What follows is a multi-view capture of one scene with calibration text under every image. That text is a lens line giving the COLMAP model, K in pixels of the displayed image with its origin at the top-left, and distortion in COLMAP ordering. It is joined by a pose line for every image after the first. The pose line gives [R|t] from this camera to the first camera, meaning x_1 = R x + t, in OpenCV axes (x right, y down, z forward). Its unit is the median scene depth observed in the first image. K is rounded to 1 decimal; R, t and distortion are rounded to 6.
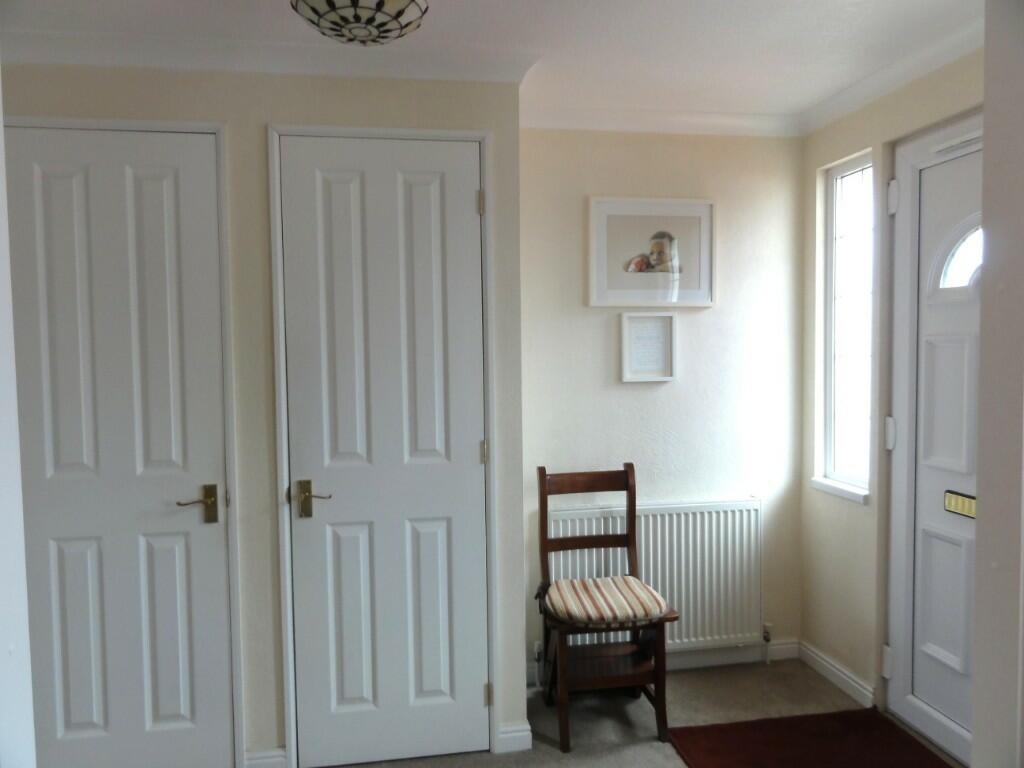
lens RADIAL K [[725.8, 0, 510.7], [0, 725.8, 381.5], [0, 0, 1]] dist [0.001671, -0.003408]
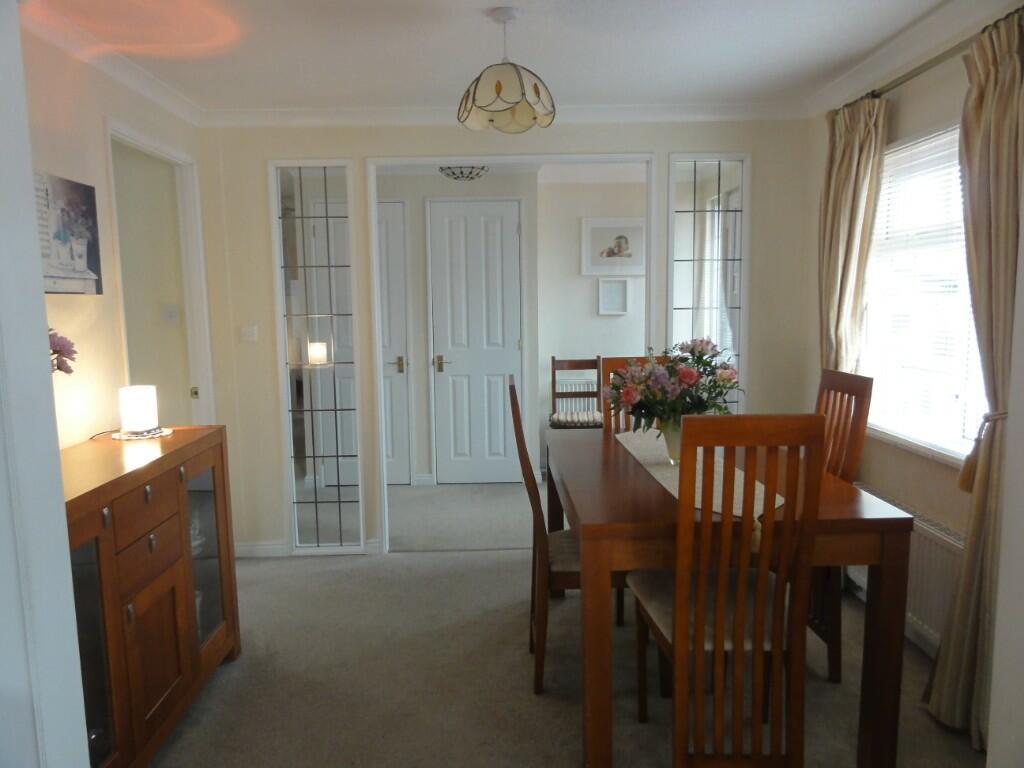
lens RADIAL K [[725.8, 0, 510.7], [0, 725.8, 381.5], [0, 0, 1]] dist [0.001671, -0.003408]
pose [[0.989042, 0.017856, -0.146552, 0.251104], [-0.007816, 0.997600, 0.068798, 0.056006], [0.147428, -0.066898, 0.986808, -1.134917]]
